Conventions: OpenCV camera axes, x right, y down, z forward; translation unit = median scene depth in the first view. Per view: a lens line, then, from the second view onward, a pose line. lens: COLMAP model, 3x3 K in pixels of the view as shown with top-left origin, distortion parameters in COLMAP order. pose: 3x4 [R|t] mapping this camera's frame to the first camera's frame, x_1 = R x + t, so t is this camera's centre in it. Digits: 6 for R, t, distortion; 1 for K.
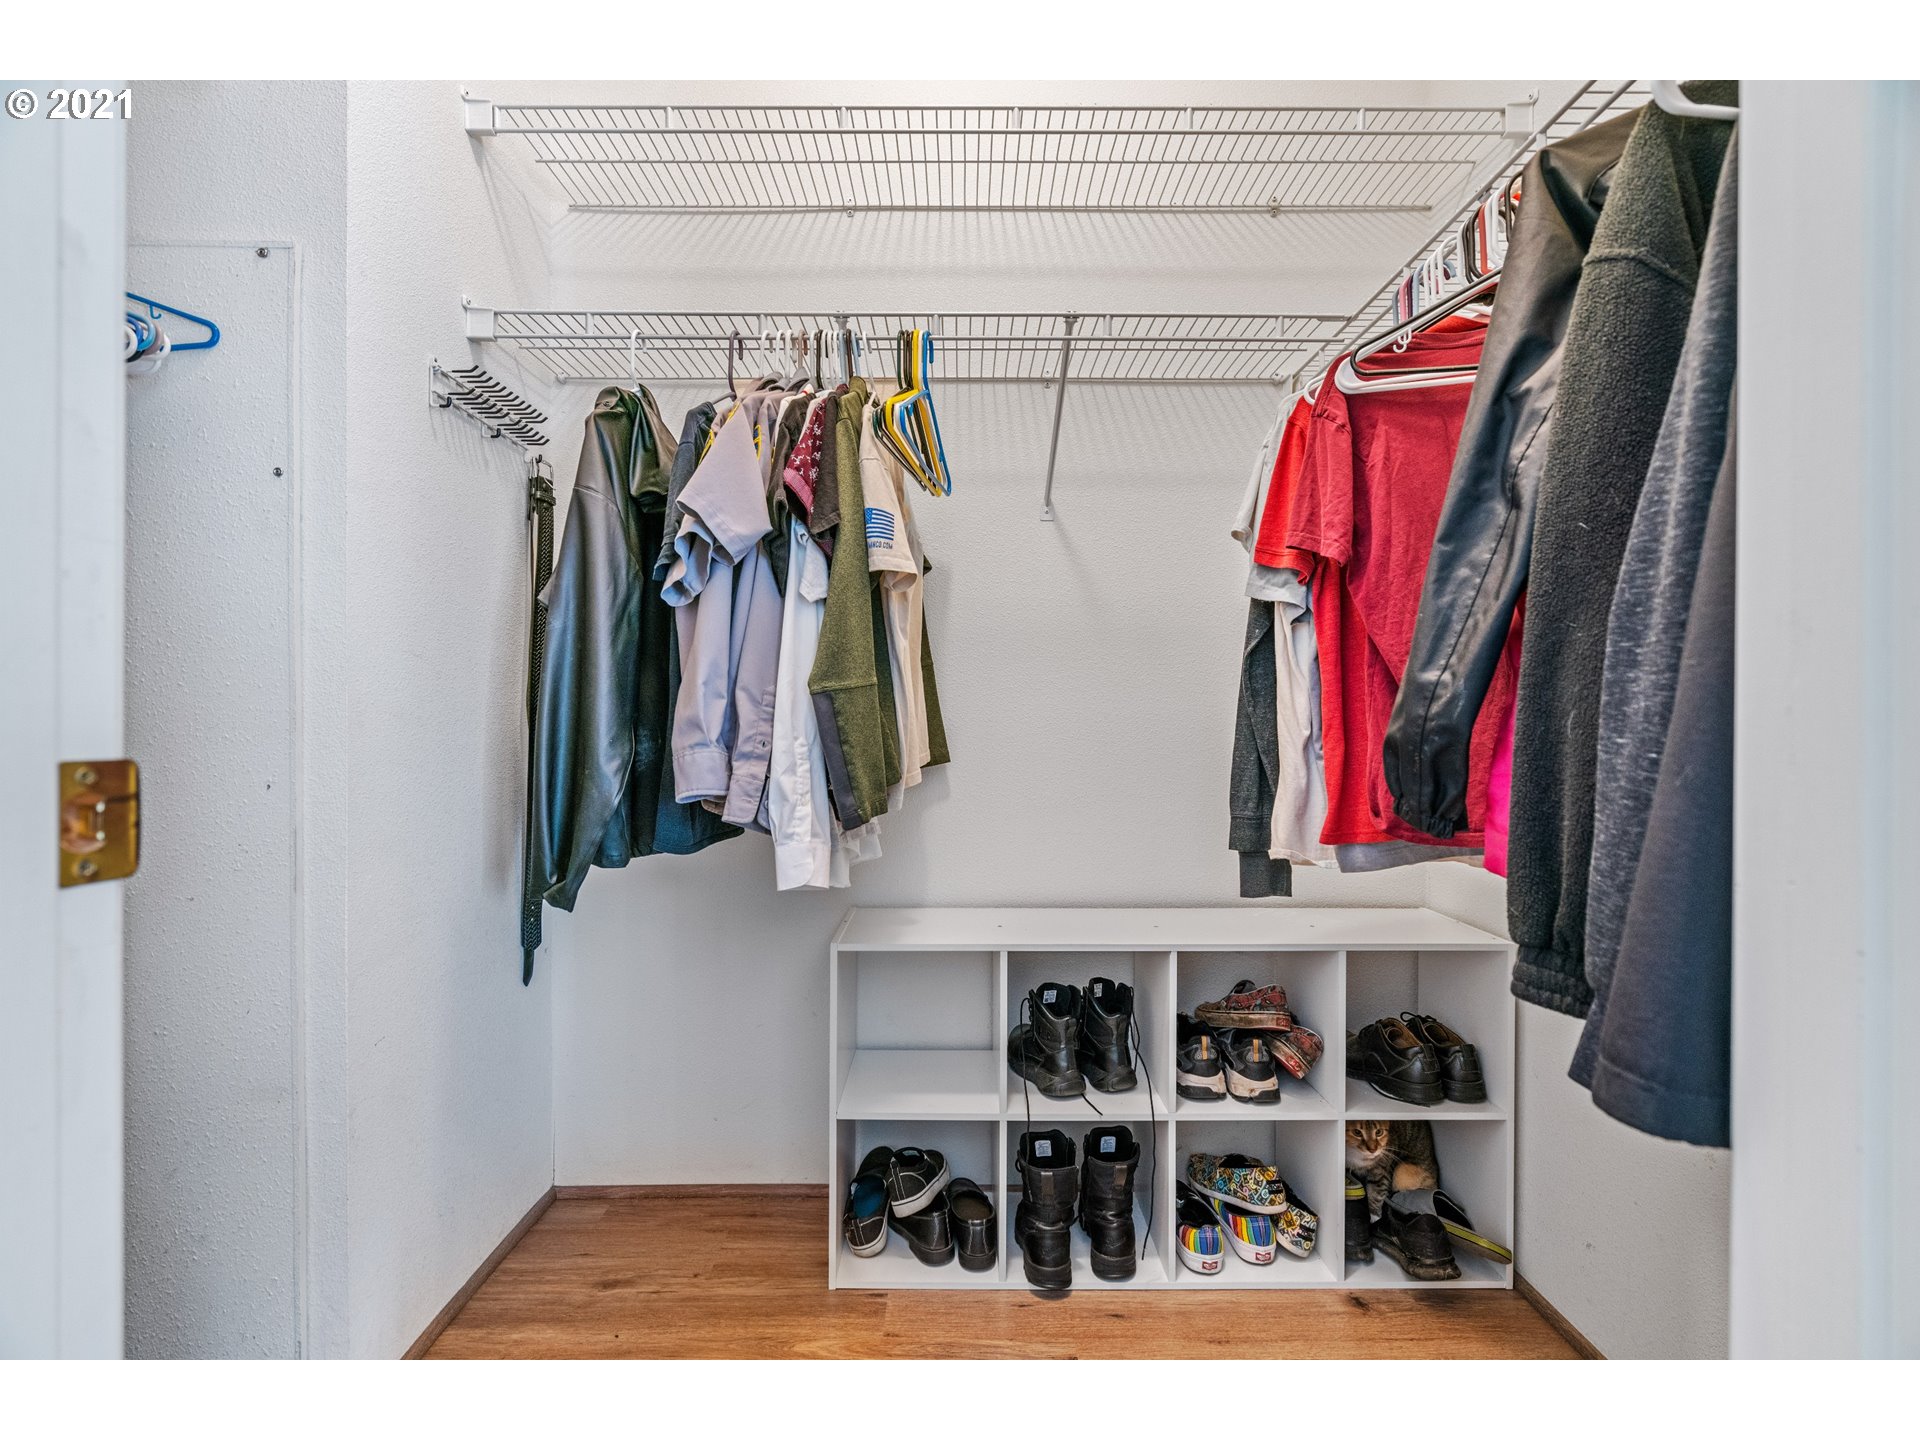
lens RADIAL K [[877.1, 0, 966.7], [0, 877.1, 729.8], [0, 0, 1]] dist [0.000917, 0.000634]
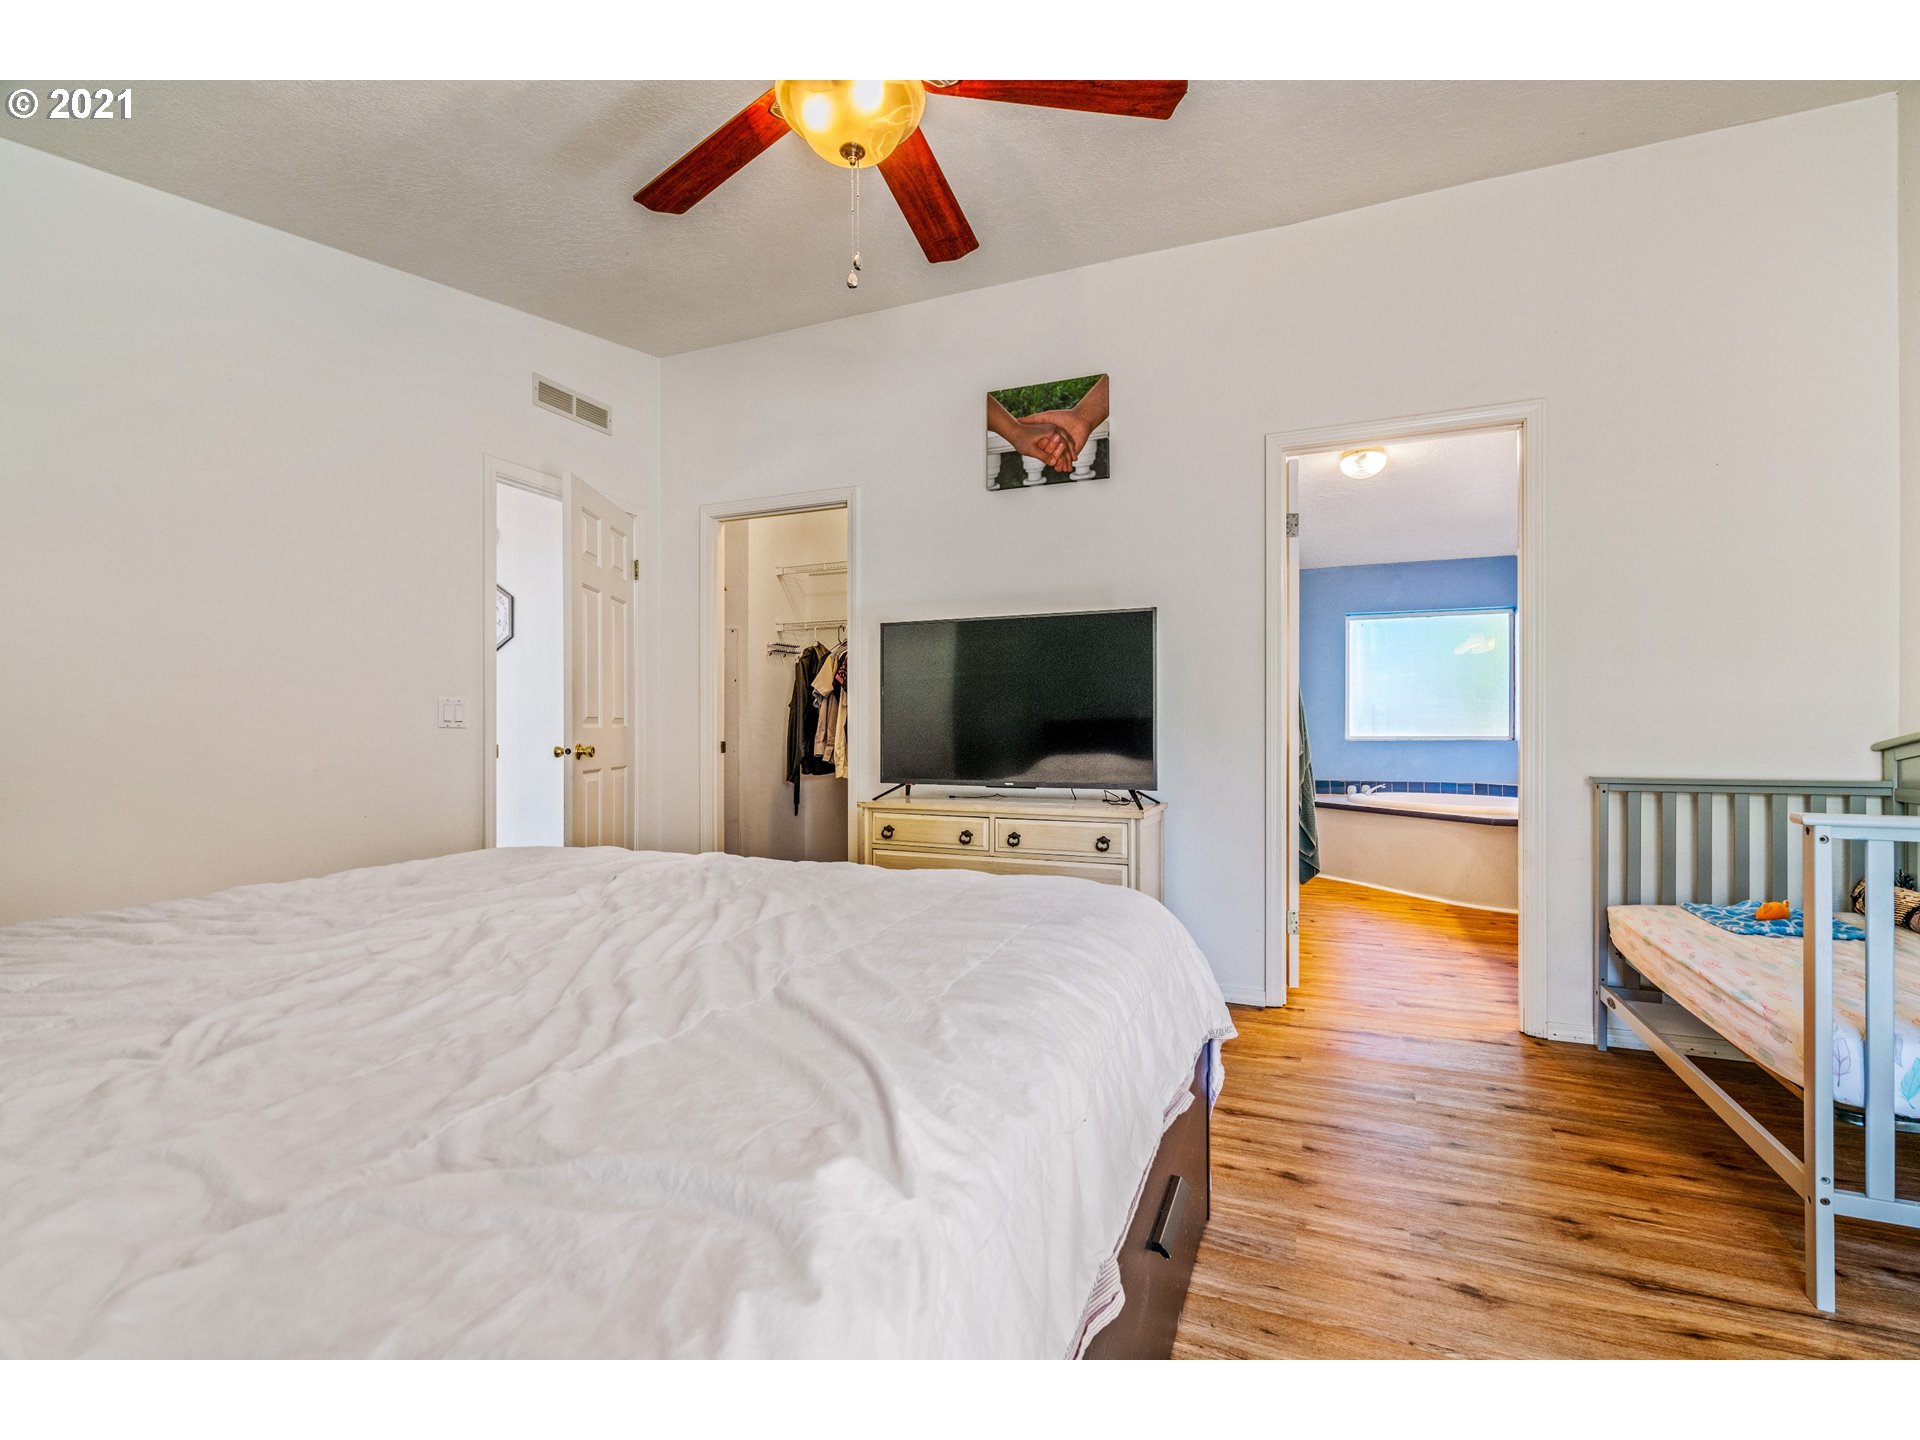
lens RADIAL K [[877.1, 0, 956.0], [0, 877.1, 730.4], [0, 0, 1]] dist [0.000917, 0.000634]
pose [[0.915221, -0.002143, -0.402947, 1.925605], [-0.000497, 0.999979, -0.006448, -0.012609], [0.402952, 0.006102, 0.915201, -2.482014]]
